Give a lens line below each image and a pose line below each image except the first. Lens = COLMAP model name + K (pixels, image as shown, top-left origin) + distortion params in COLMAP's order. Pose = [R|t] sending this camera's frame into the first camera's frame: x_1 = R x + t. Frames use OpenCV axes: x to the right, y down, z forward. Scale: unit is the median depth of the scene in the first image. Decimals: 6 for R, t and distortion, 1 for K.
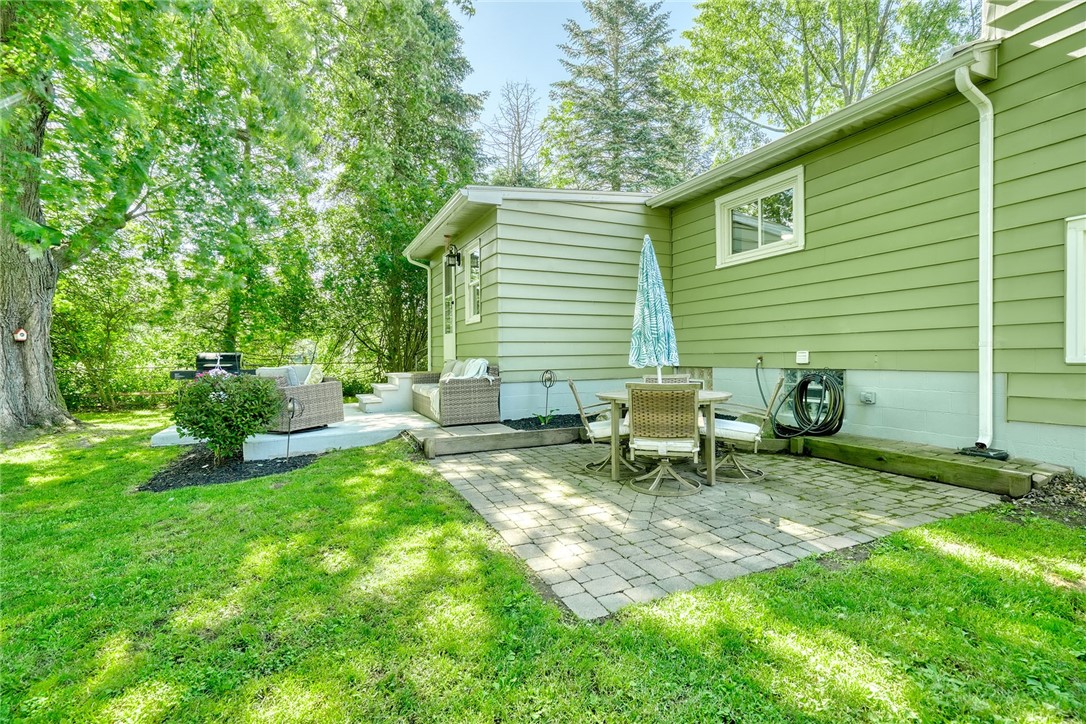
lens RADIAL K [[488.3, 0, 543.0], [0, 488.3, 362.0], [0, 0, 1]] dist [-0.002039, -0.000059]
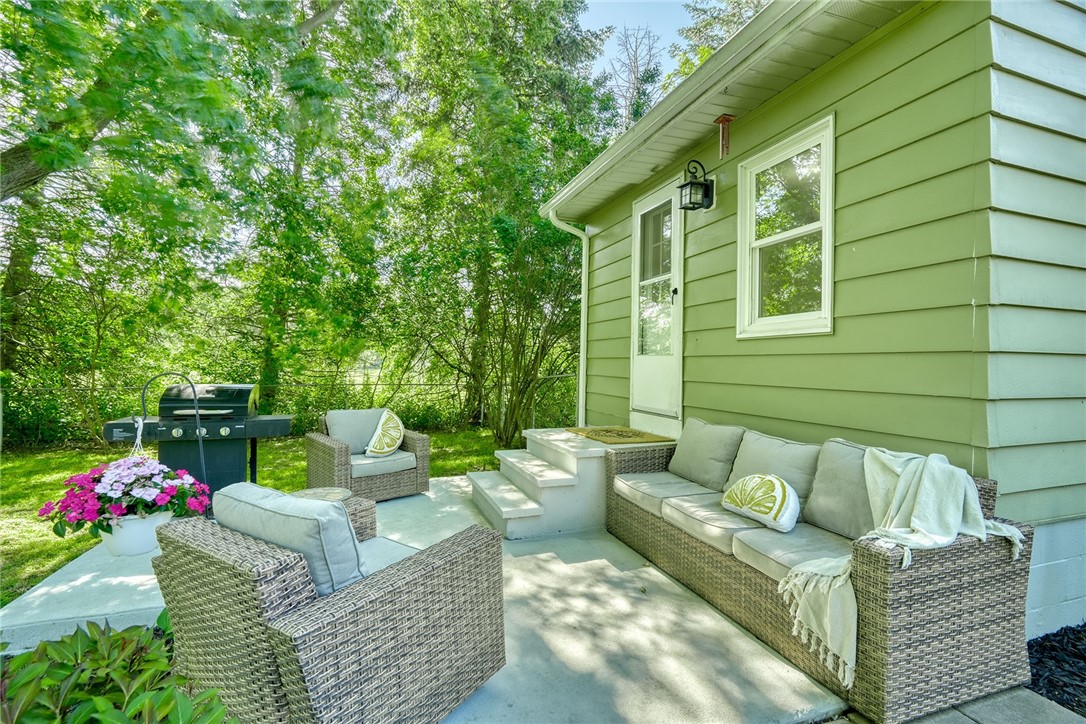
lens RADIAL K [[488.3, 0, 543.0], [0, 488.3, 362.0], [0, 0, 1]] dist [-0.002039, -0.000059]
pose [[0.994464, 0.023902, -0.102325, -0.128632], [-0.026074, 0.999461, -0.019945, -0.019749], [0.101793, 0.022502, 0.994551, 0.252968]]
